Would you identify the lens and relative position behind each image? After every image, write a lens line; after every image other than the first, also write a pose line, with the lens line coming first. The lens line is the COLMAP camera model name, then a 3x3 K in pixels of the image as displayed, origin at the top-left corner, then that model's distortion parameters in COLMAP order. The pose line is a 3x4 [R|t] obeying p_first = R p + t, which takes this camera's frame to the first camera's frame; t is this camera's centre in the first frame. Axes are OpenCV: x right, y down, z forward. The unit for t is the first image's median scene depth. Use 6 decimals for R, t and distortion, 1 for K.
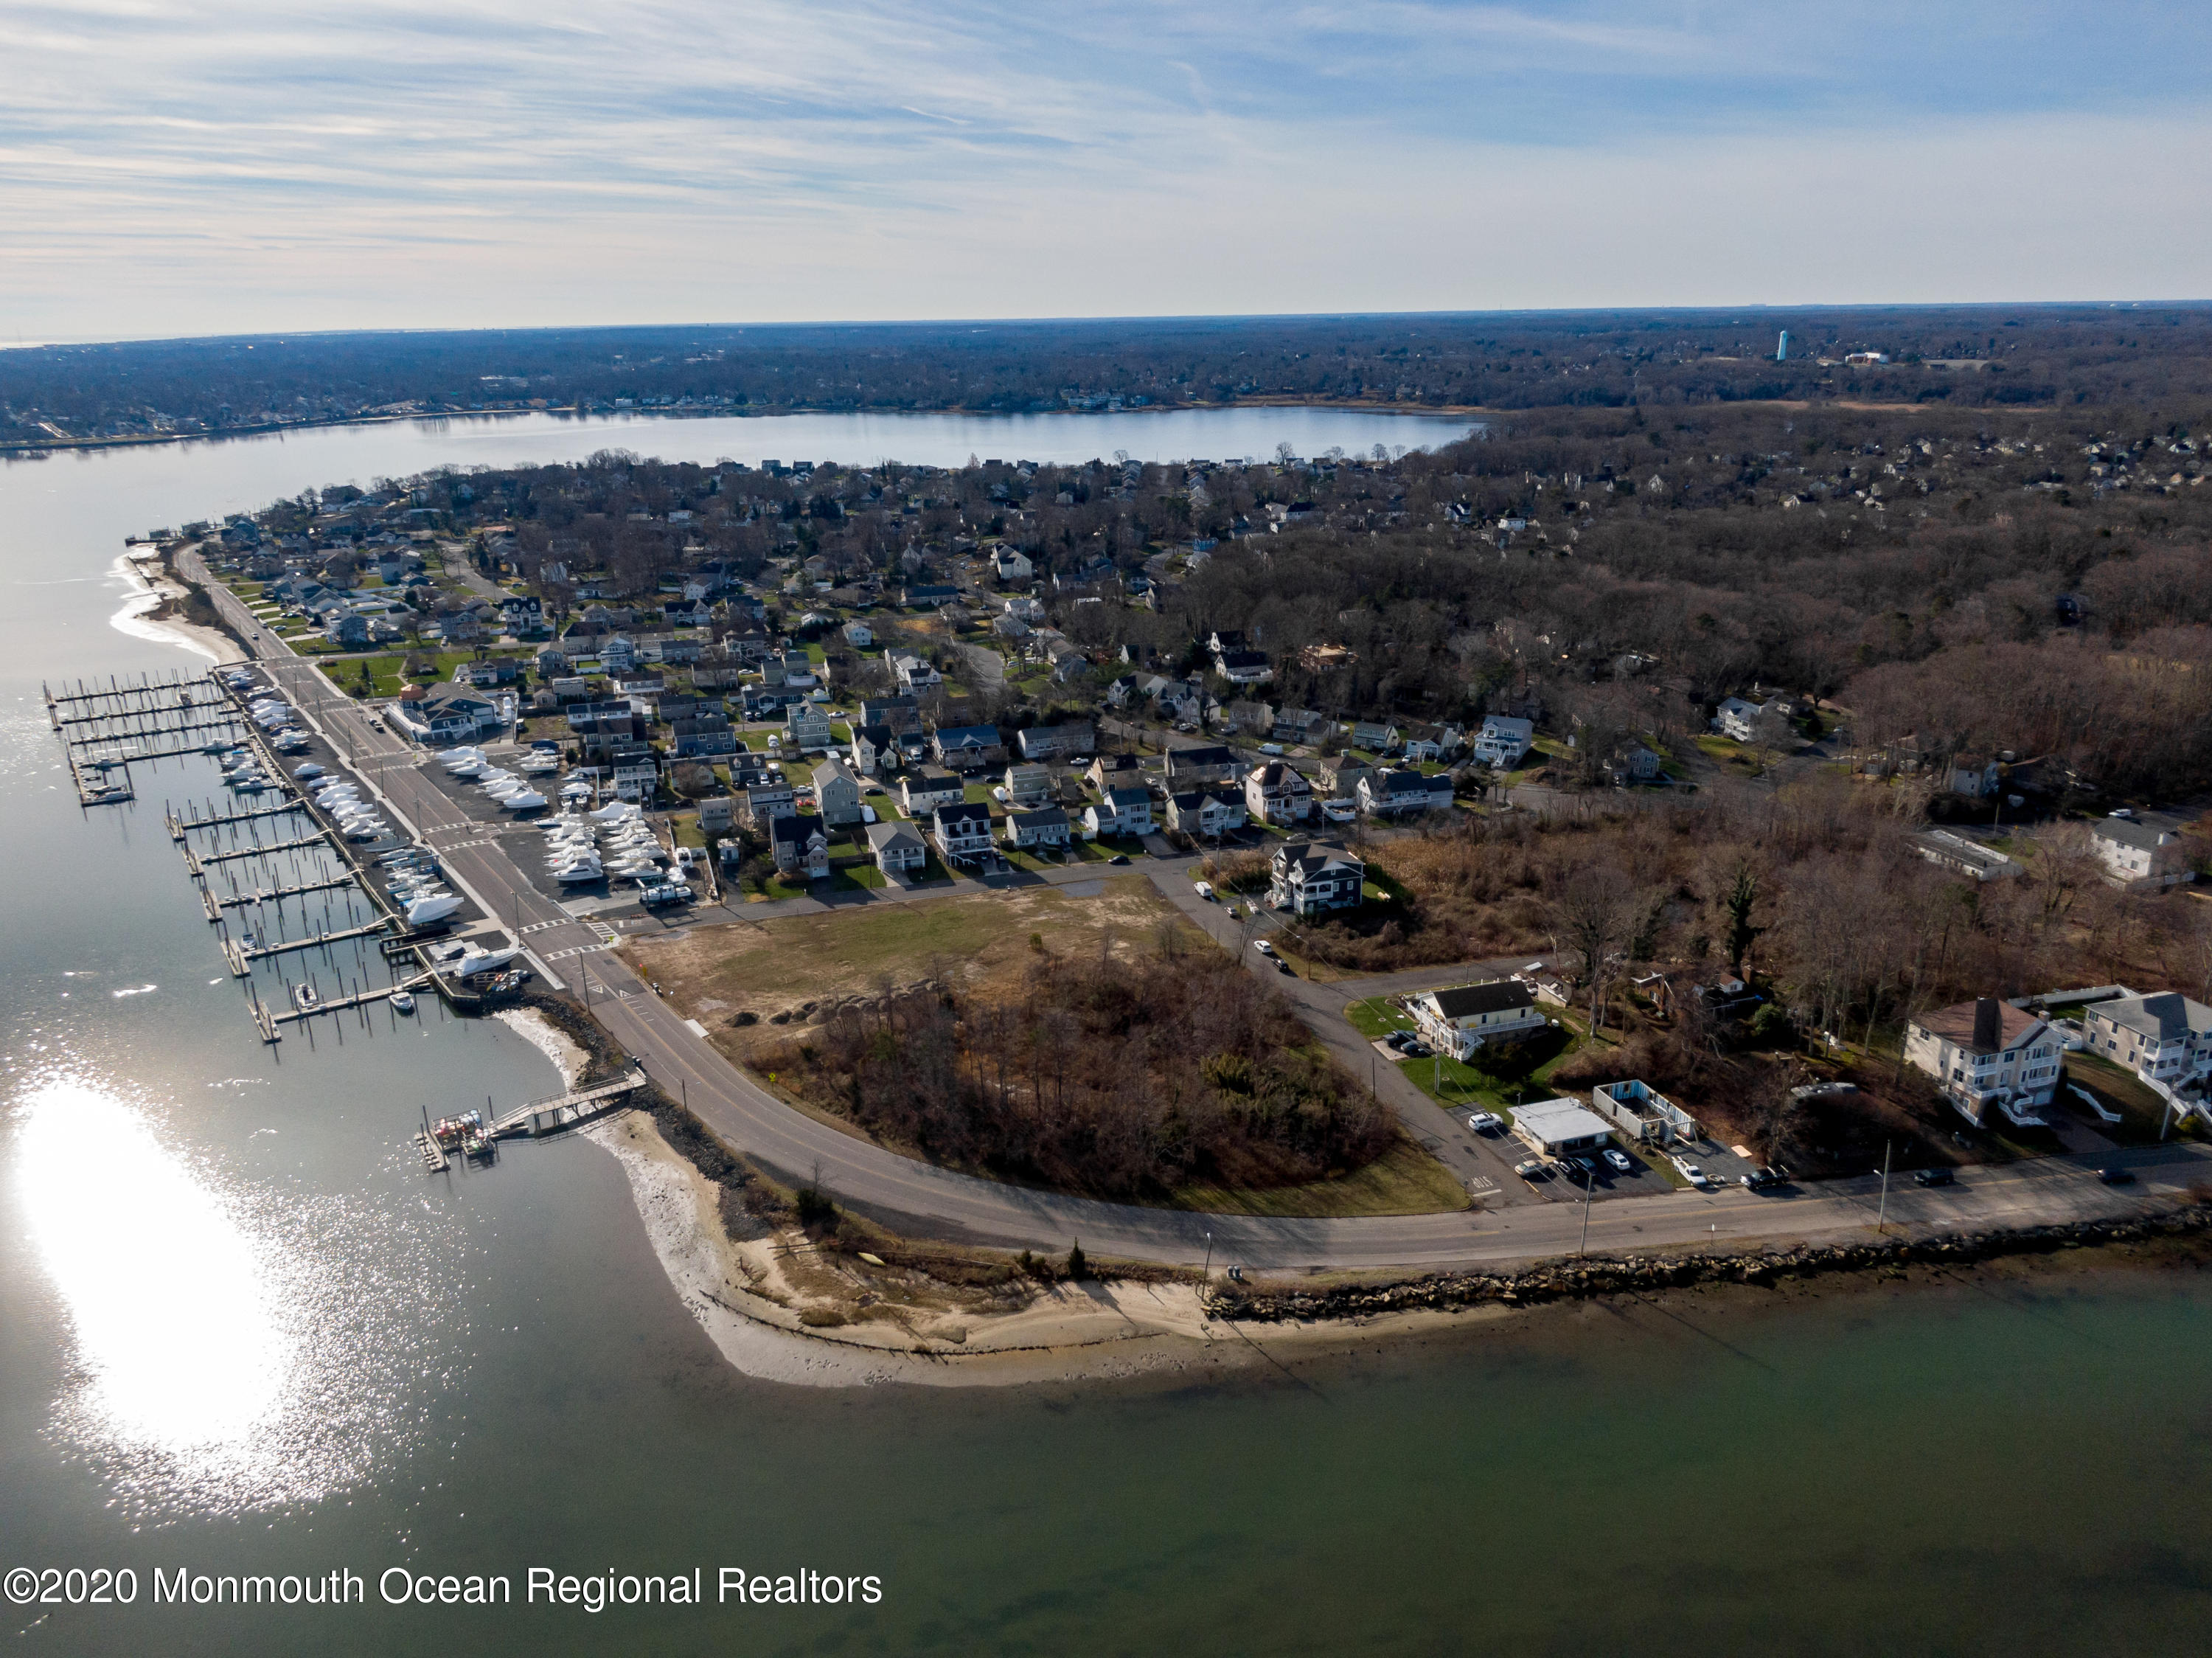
lens RADIAL K [[1572.3, 0, 1105.0], [0, 1572.3, 821.0], [0, 0, 1]] dist [0.065836, -0.113237]
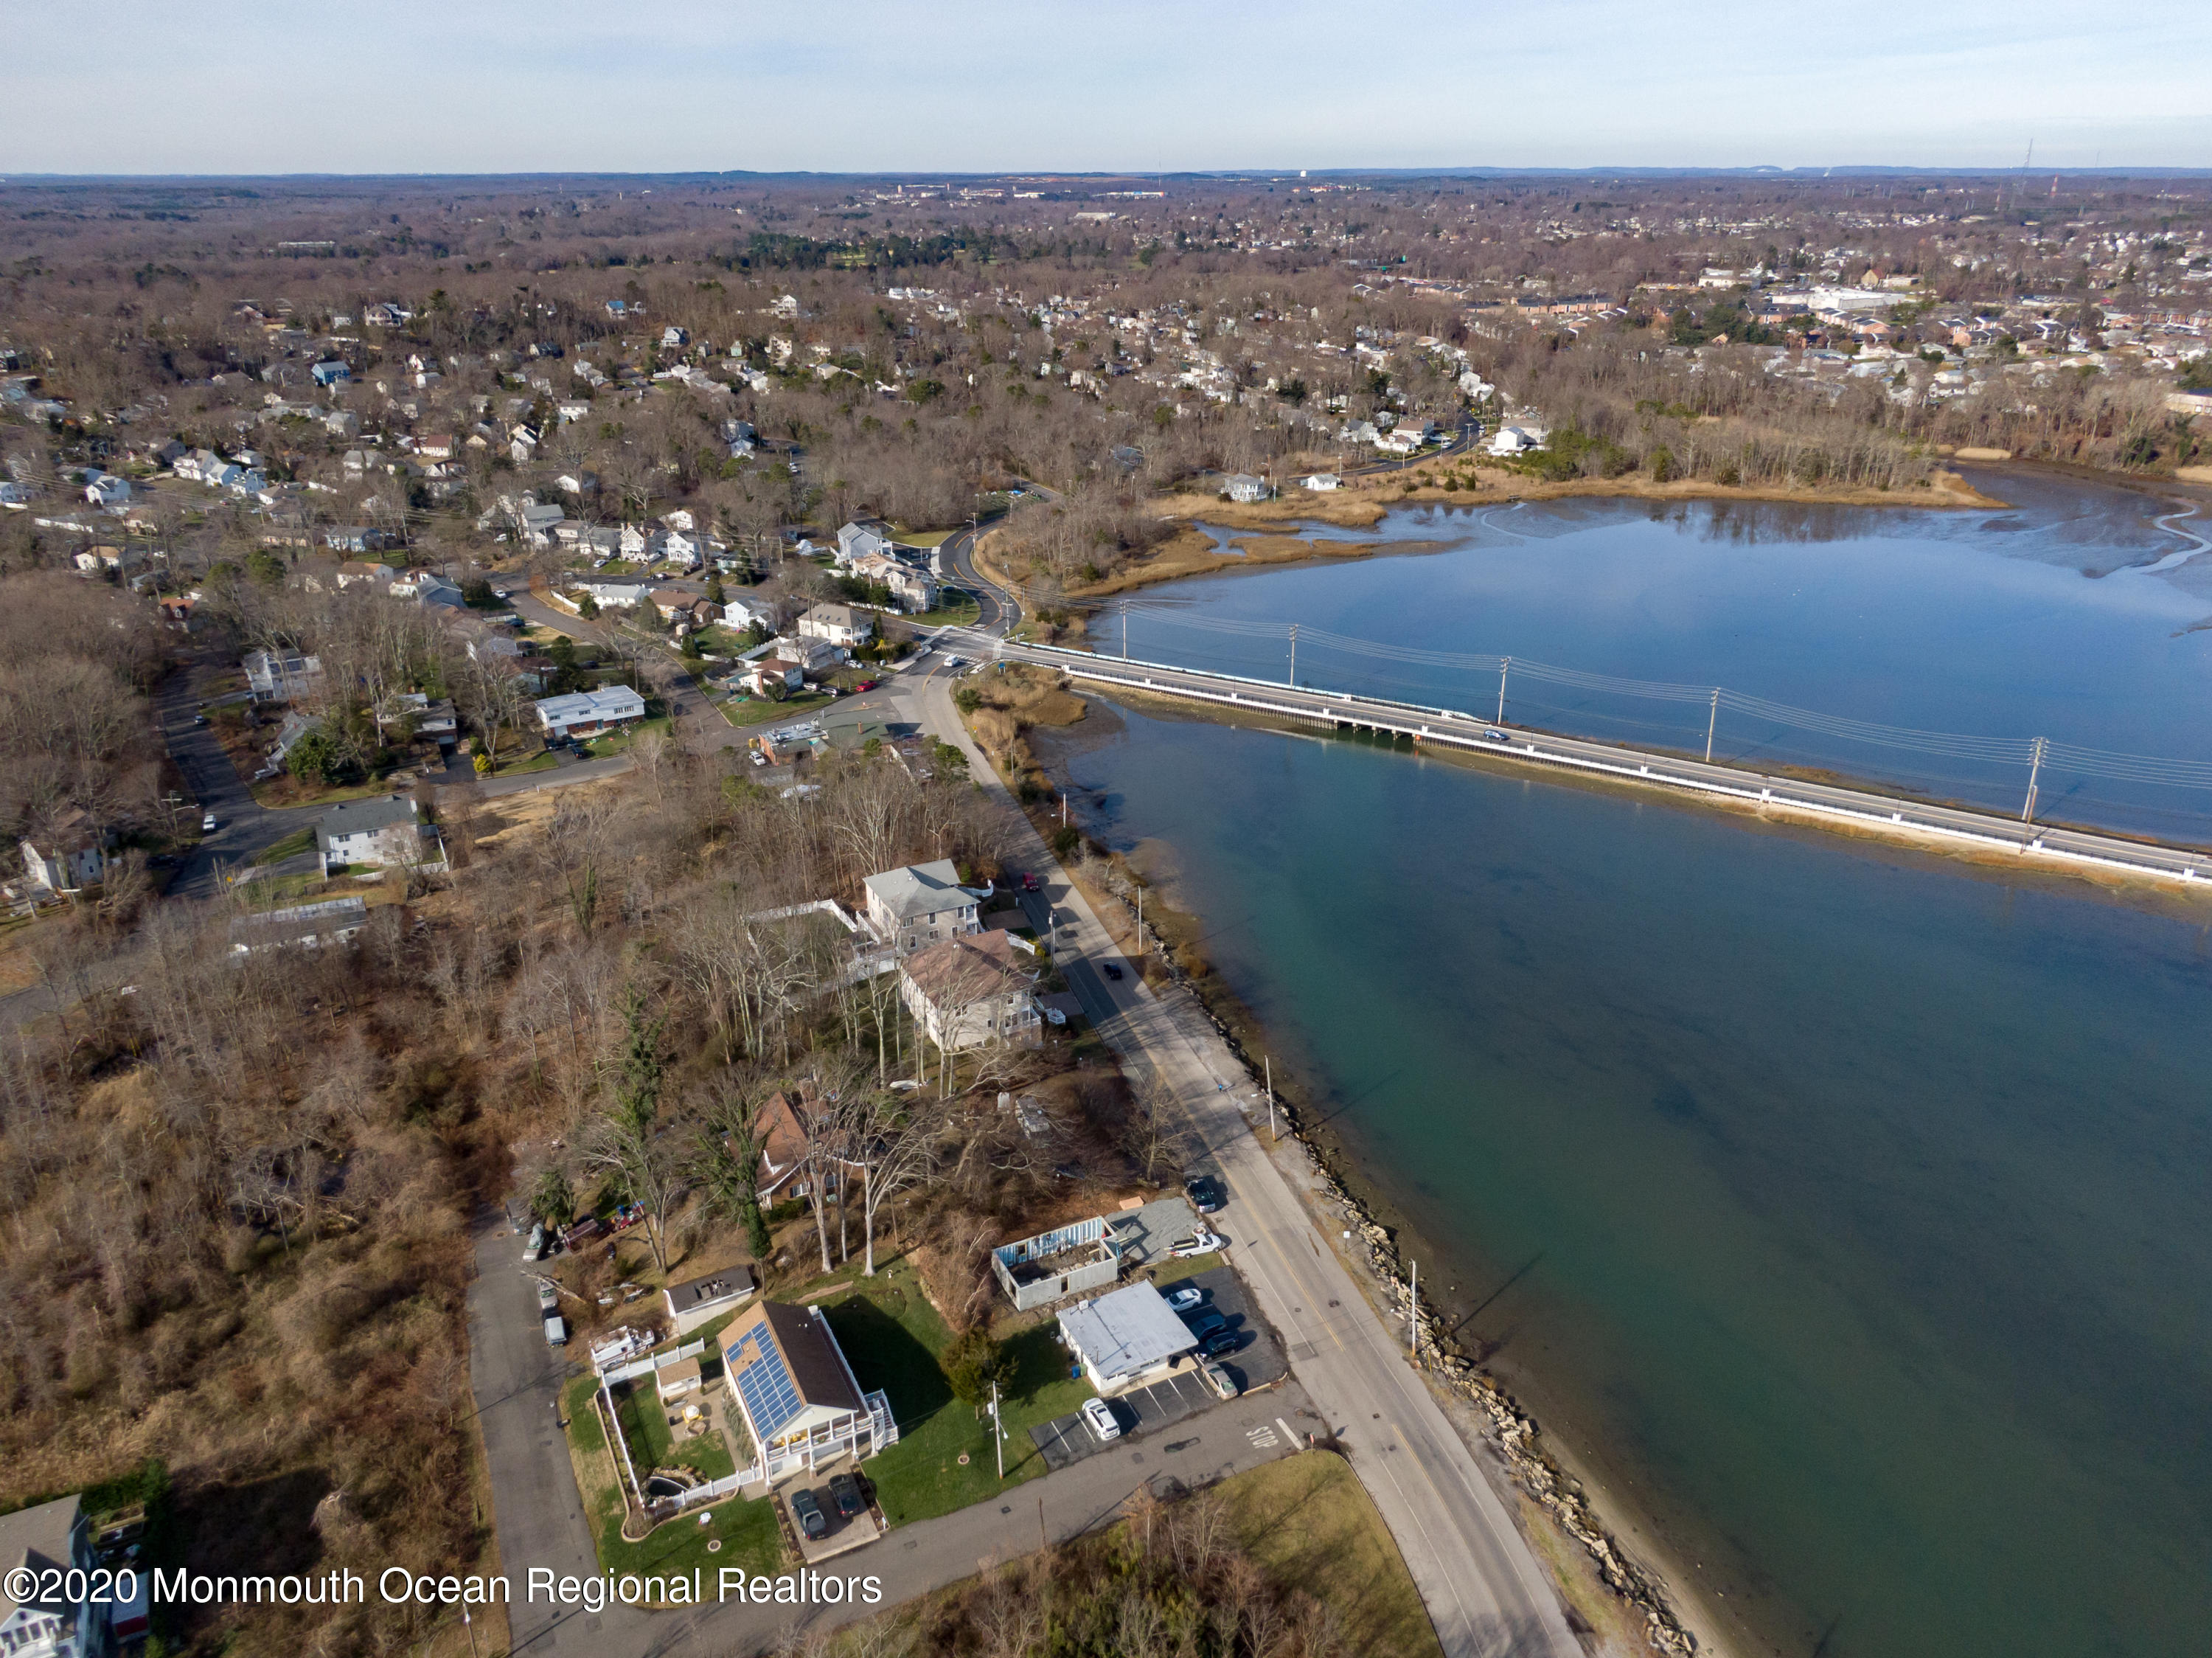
lens RADIAL K [[1612.2, 0, 1107.5], [0, 1612.2, 795.7], [0, 0, 1]] dist [0.069295, -0.122231]
pose [[-0.163907, -0.345349, 0.924050, -0.304631], [0.307757, 0.872065, 0.380510, -0.302073], [-0.937241, 0.346751, -0.036654, 0.948381]]
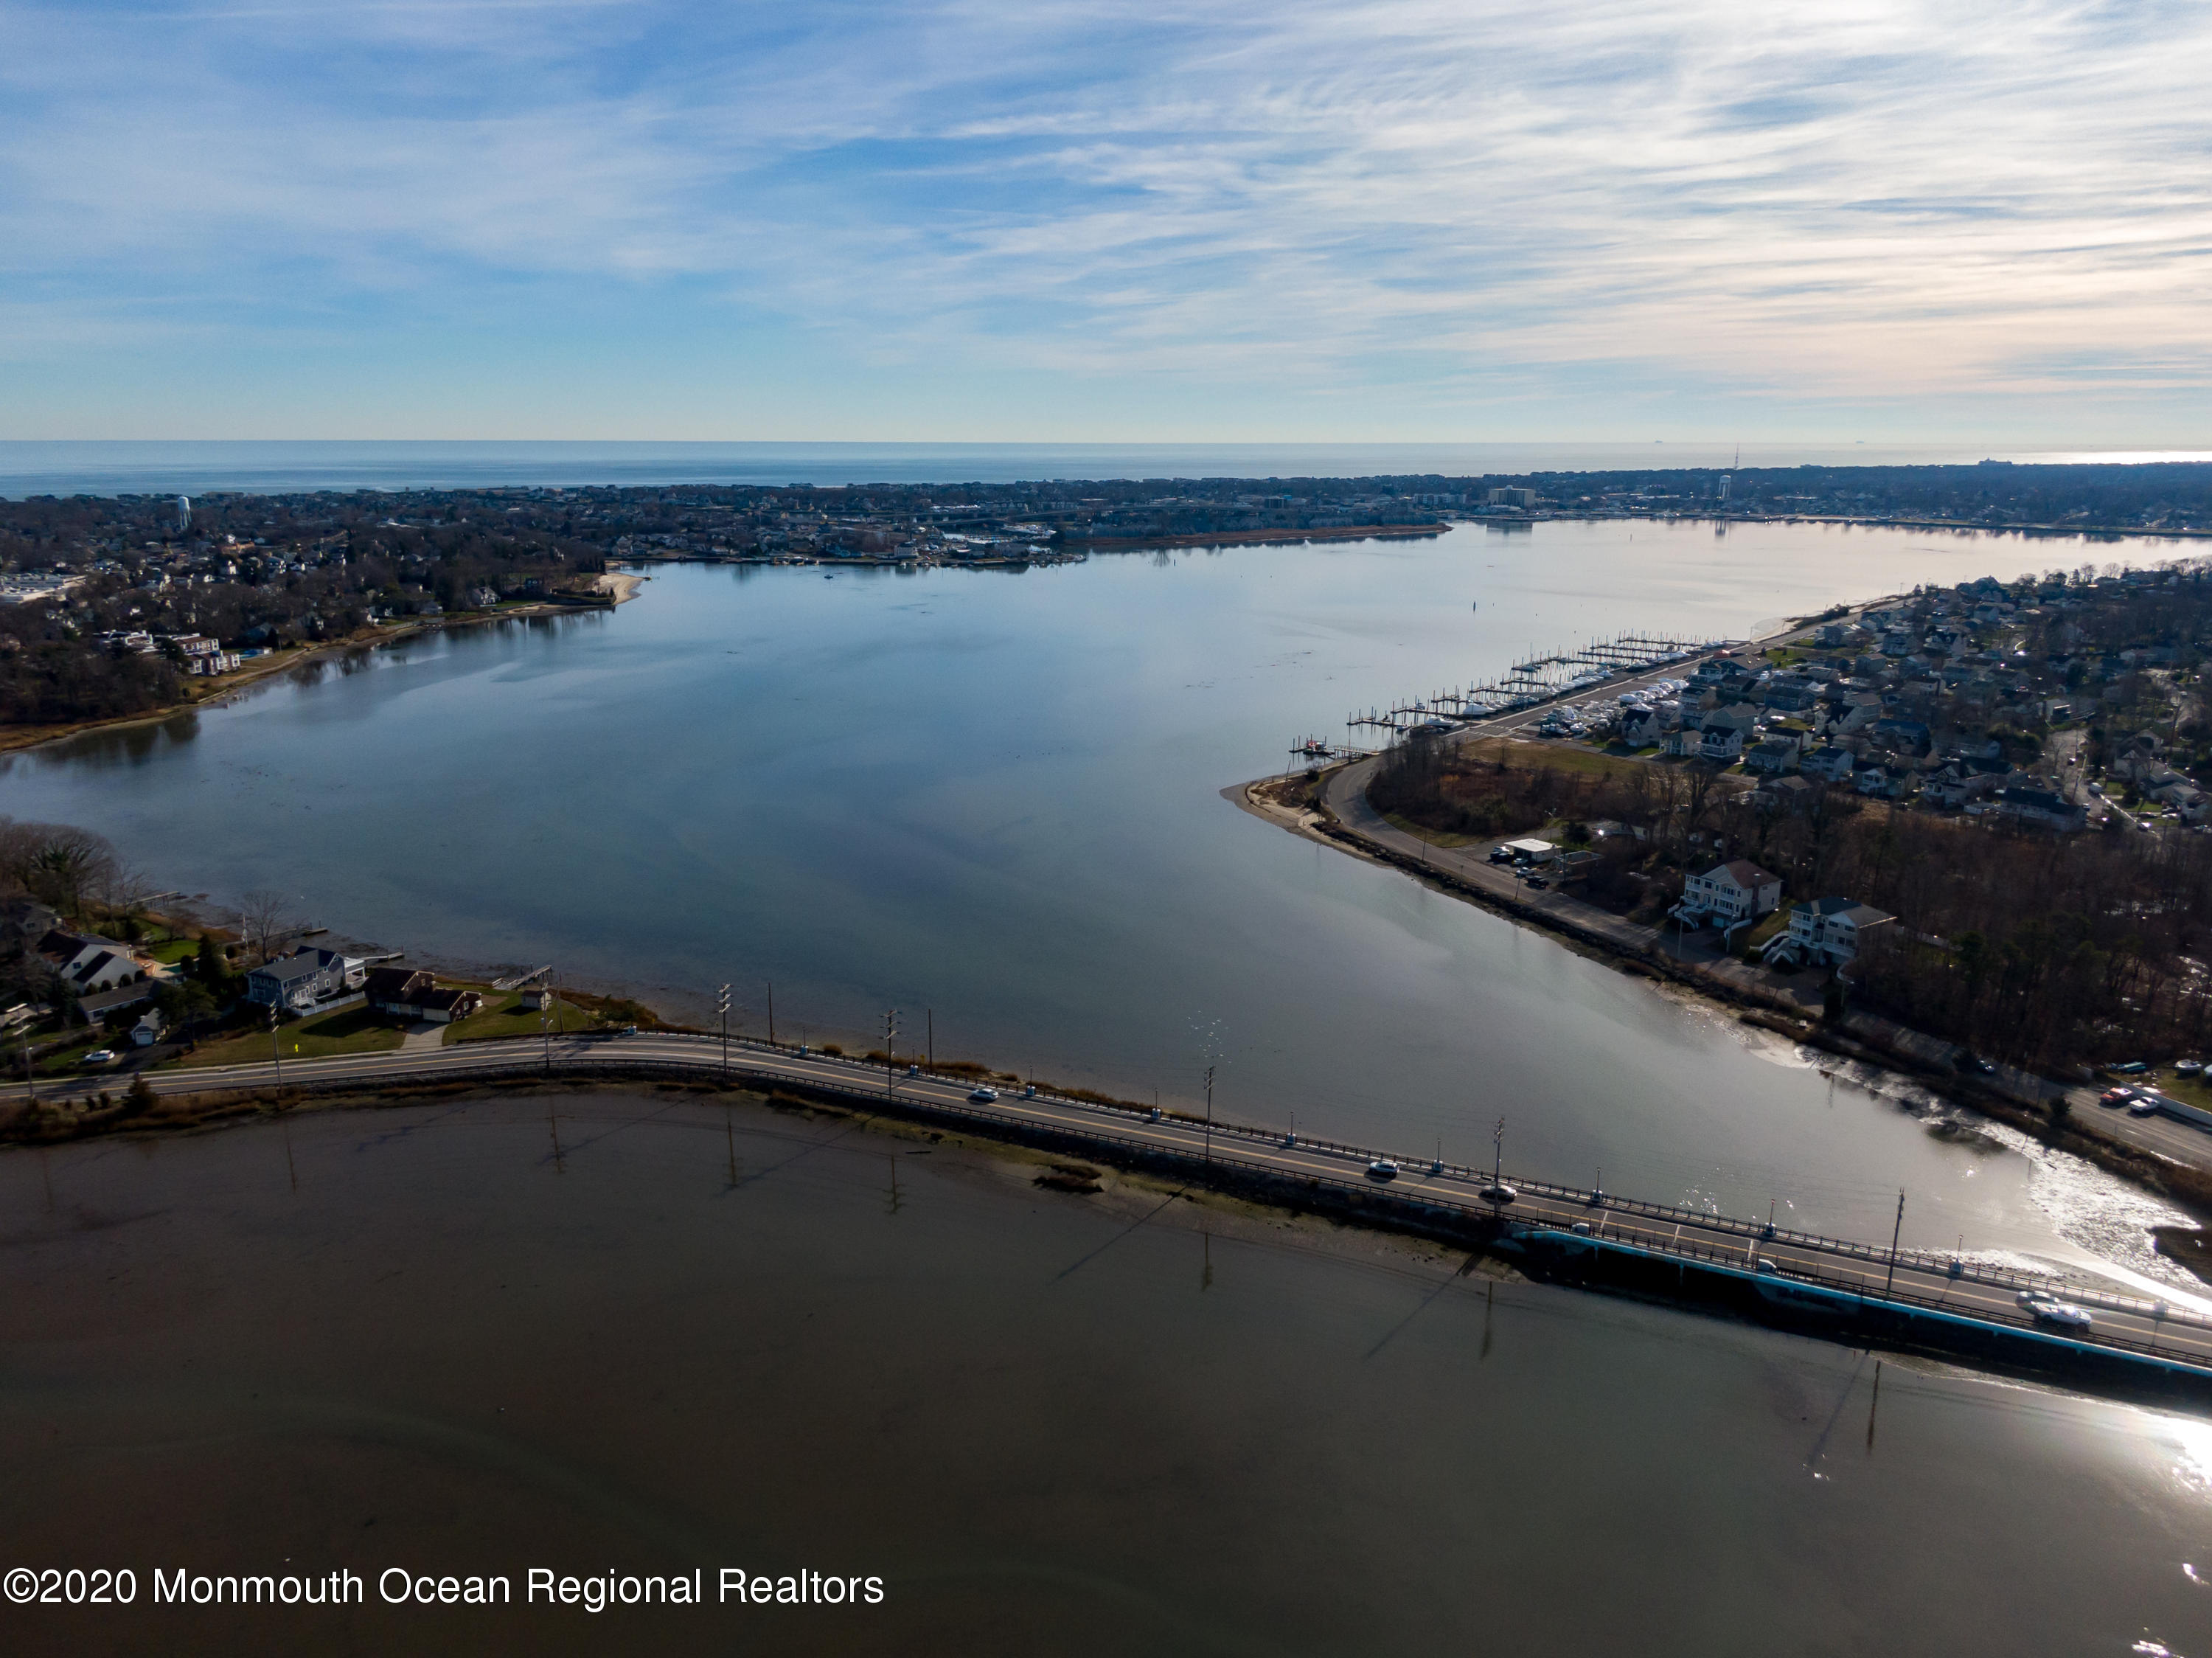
lens RADIAL K [[1604.8, 0, 1094.5], [0, 1604.8, 825.4], [0, 0, 1]] dist [0.077468, -0.138910]
pose [[0.274482, 0.242352, -0.930551, 1.858061], [-0.305208, 0.939637, 0.154692, 0.034727], [0.911870, 0.241552, 0.331881, -0.080818]]
